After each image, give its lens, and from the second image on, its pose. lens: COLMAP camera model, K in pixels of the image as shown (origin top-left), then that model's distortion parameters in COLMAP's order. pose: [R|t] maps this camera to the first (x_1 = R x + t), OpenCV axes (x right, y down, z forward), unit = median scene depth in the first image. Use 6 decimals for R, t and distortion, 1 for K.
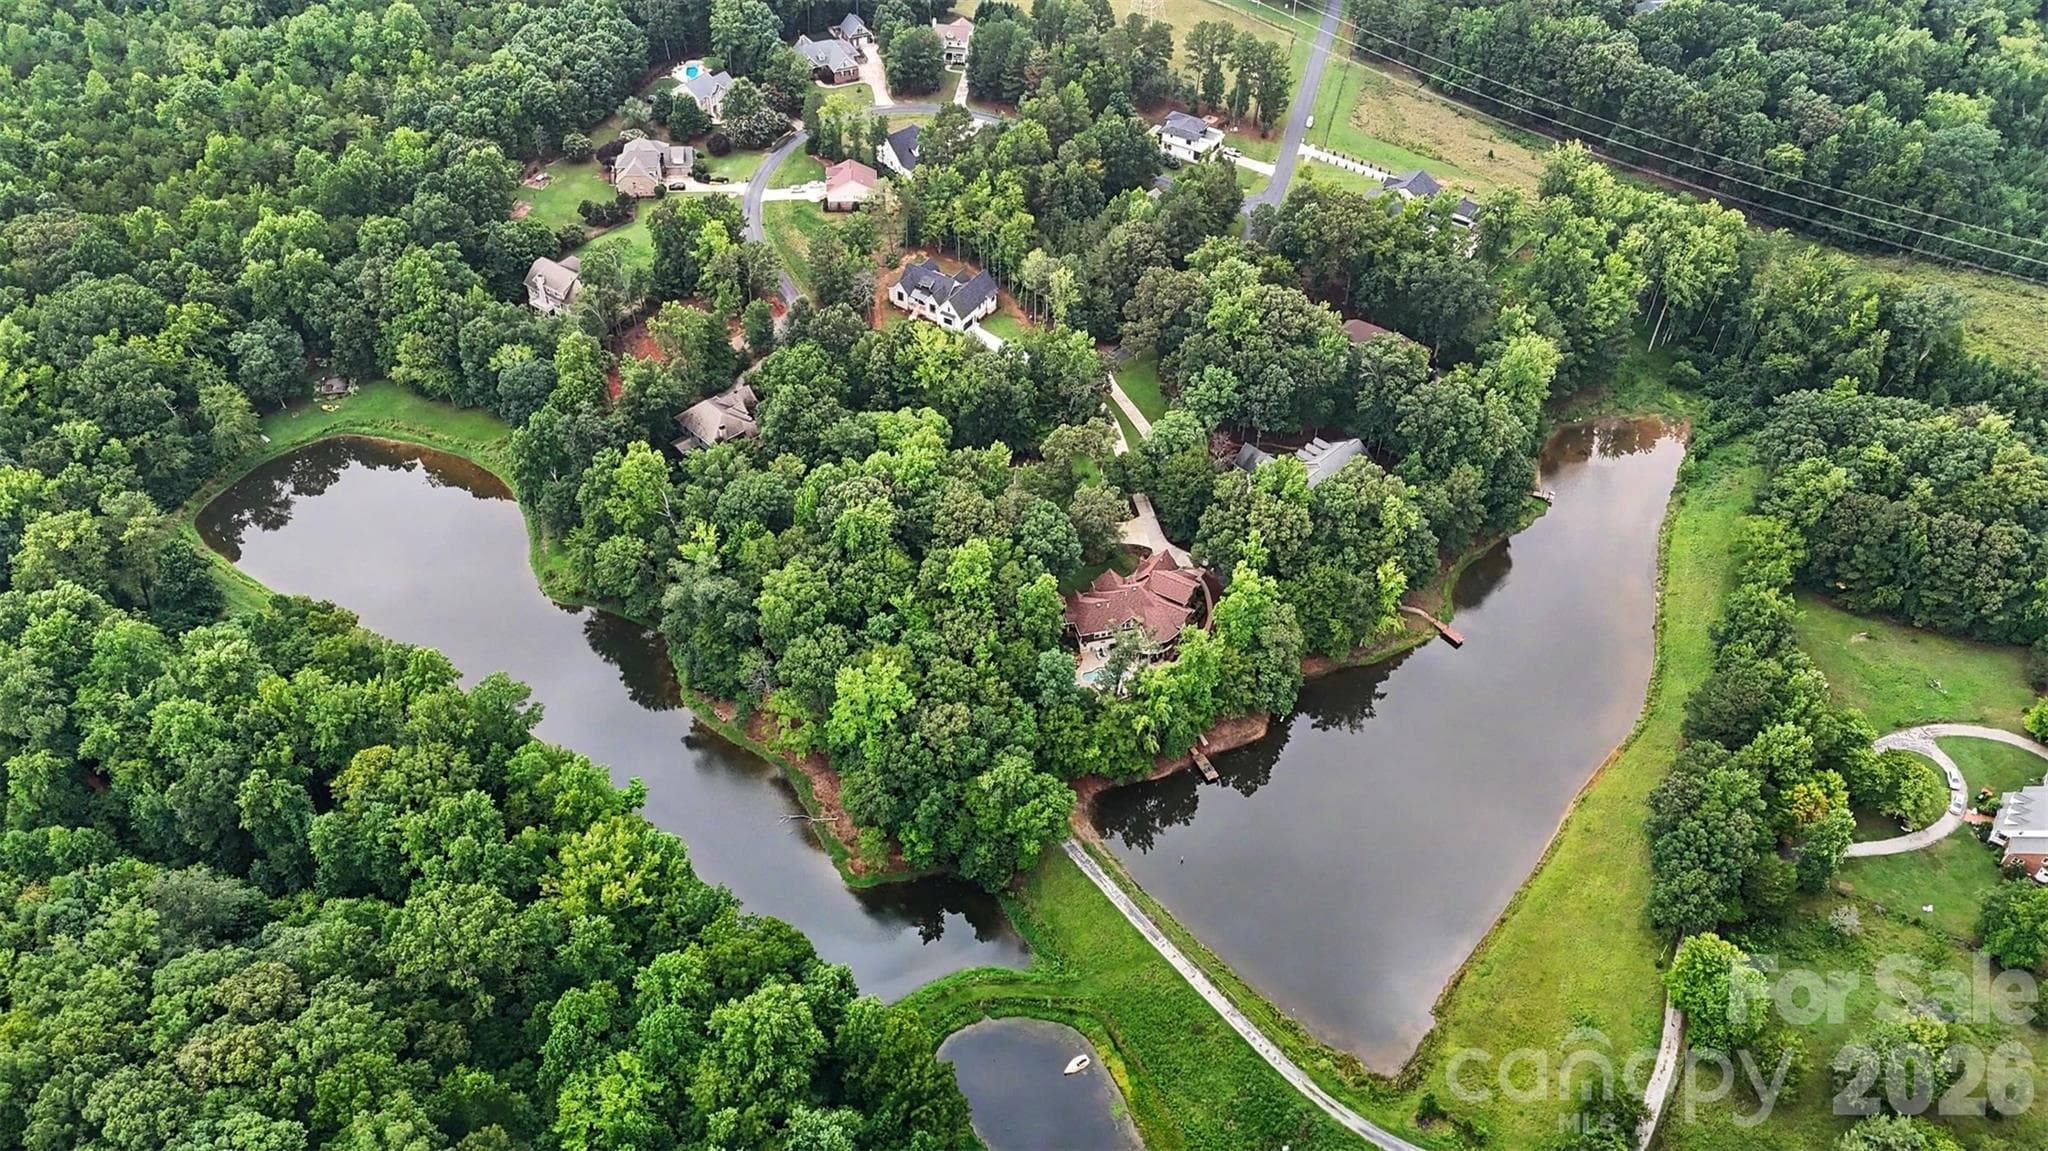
lens RADIAL K [[1475.2, 0, 1020.6], [0, 1475.2, 576.8], [0, 0, 1]] dist [0.013404, 0.003609]
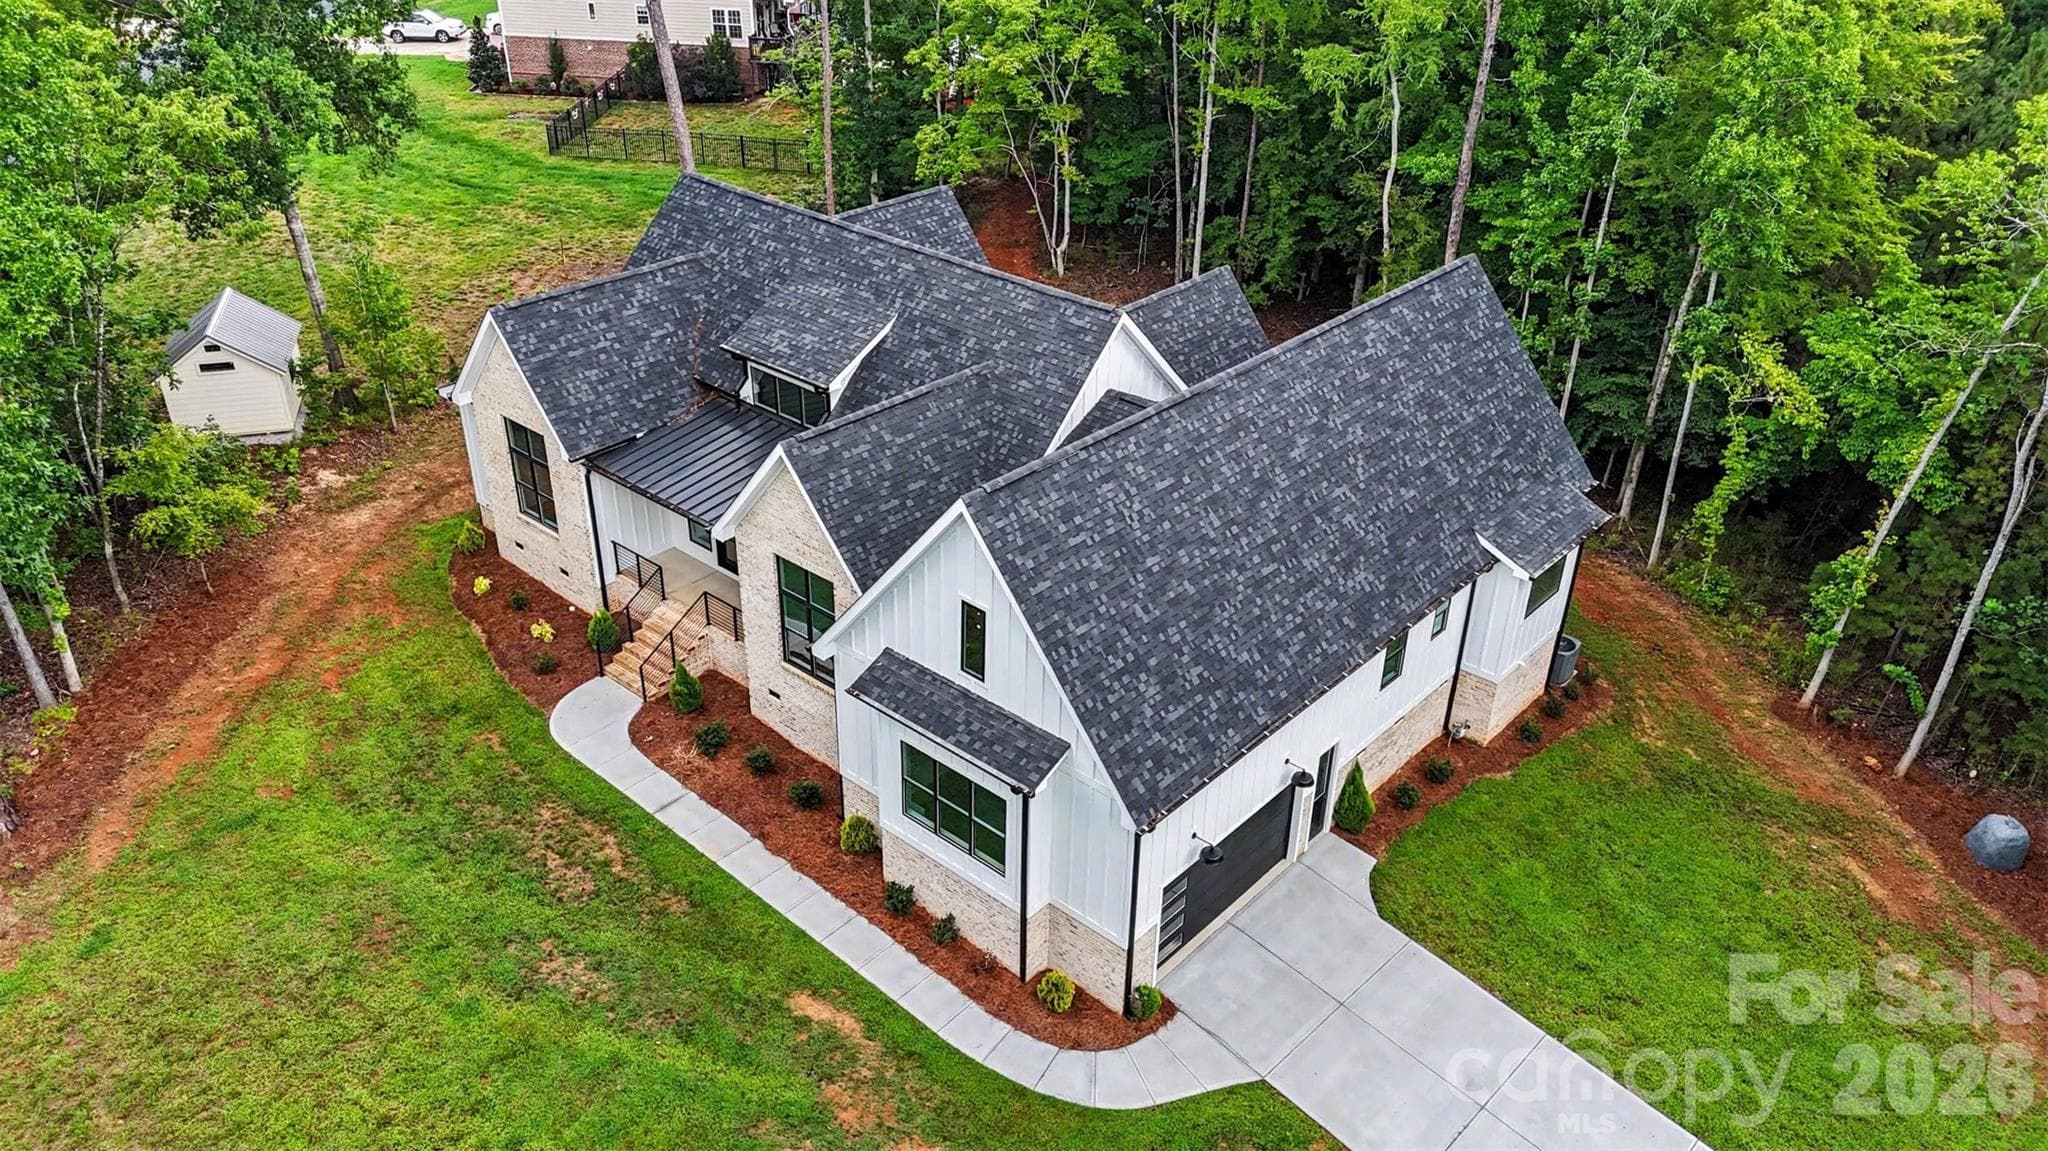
lens RADIAL K [[1475.2, 0, 1024.6], [0, 1475.2, 571.1], [0, 0, 1]] dist [0.013404, 0.003609]
pose [[0.982745, 0.082462, -0.165569, -0.034199], [-0.123494, 0.958913, -0.255412, -0.163023], [0.137705, 0.271451, 0.952550, 0.912189]]
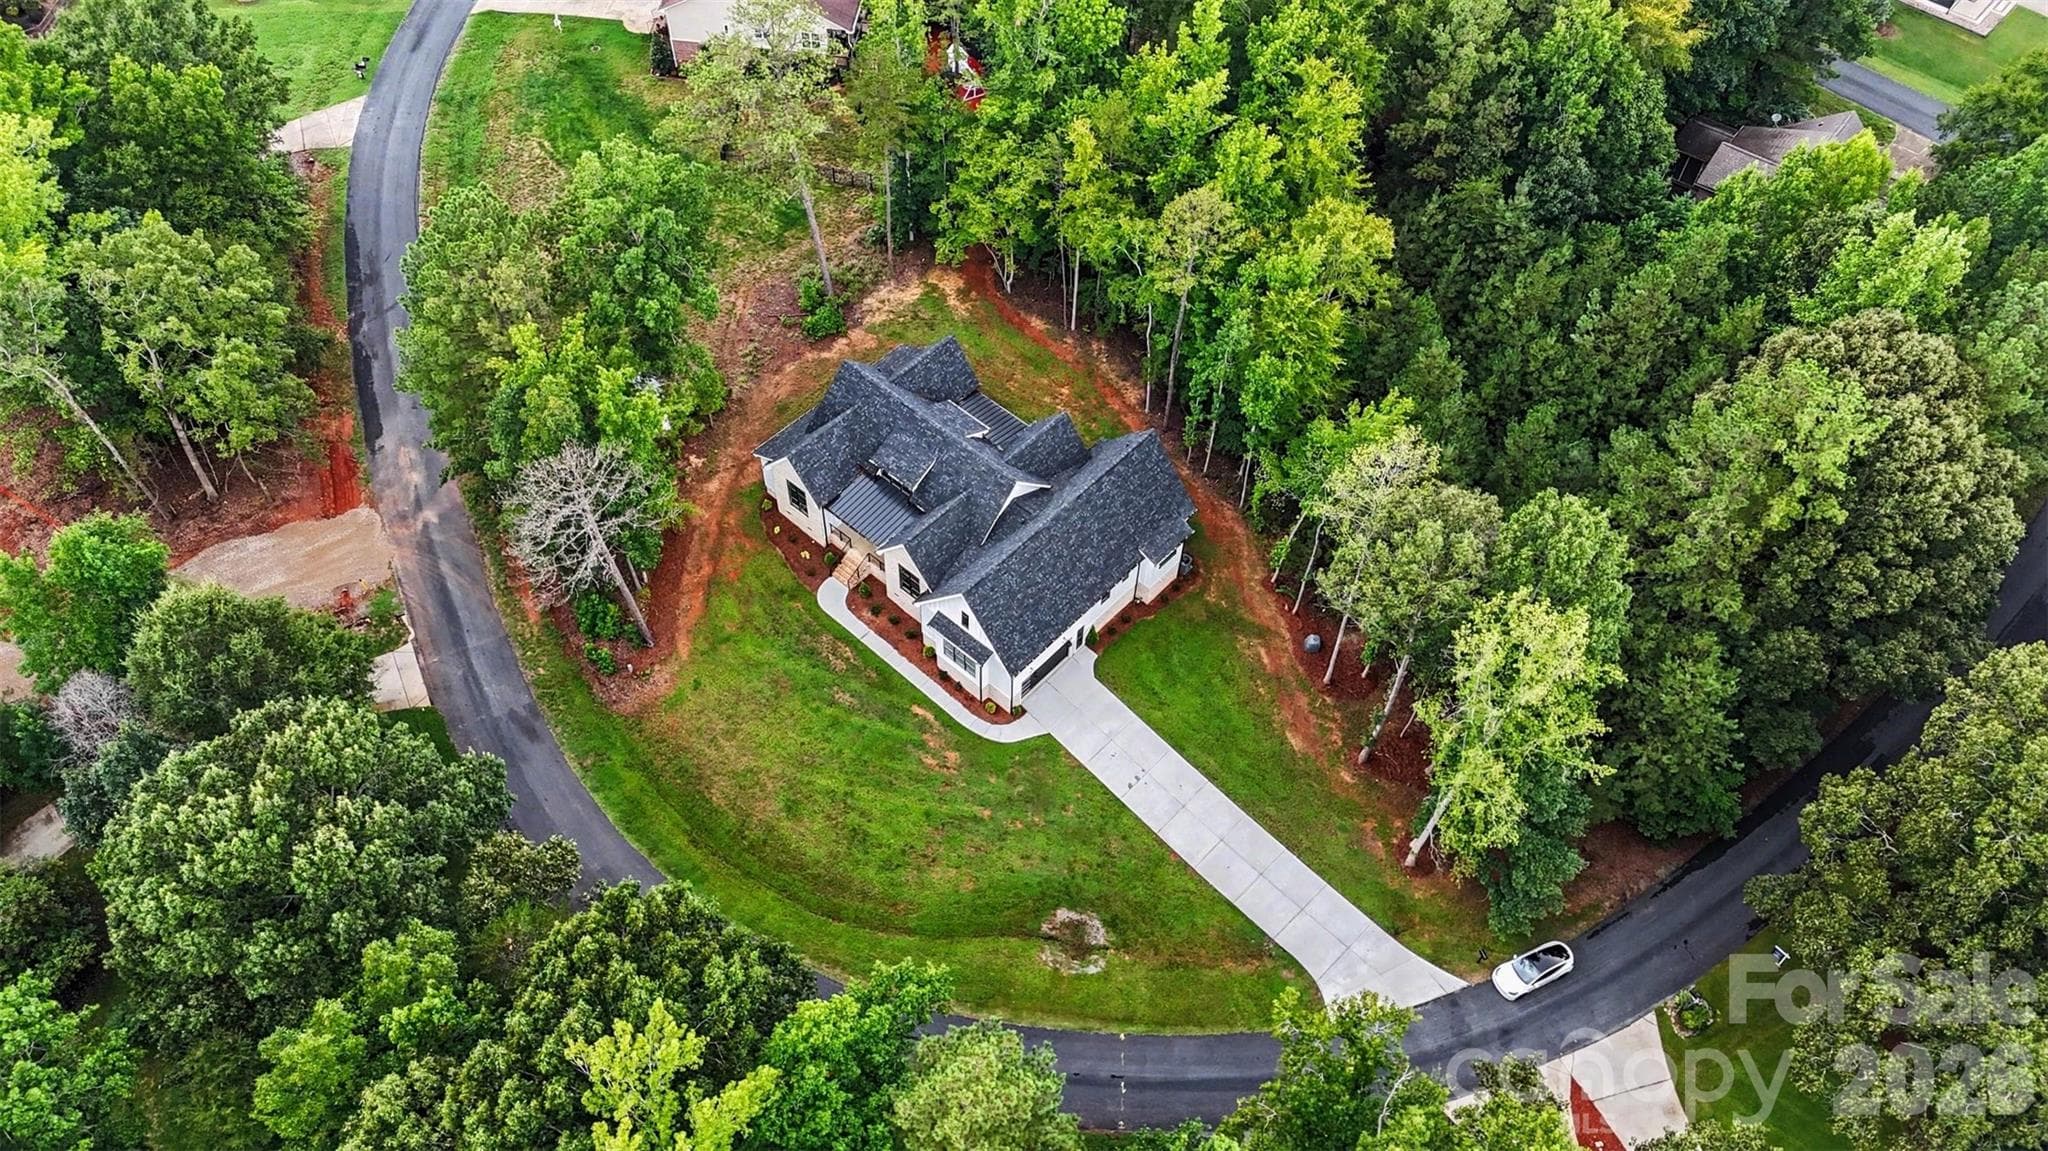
lens RADIAL K [[1475.2, 0, 1020.4], [0, 1475.2, 571.7], [0, 0, 1]] dist [0.013404, 0.003609]
pose [[0.981655, 0.149873, -0.117862, -0.013492], [-0.129499, 0.977793, 0.164777, -0.222431], [0.139940, -0.146491, 0.979264, 0.757543]]
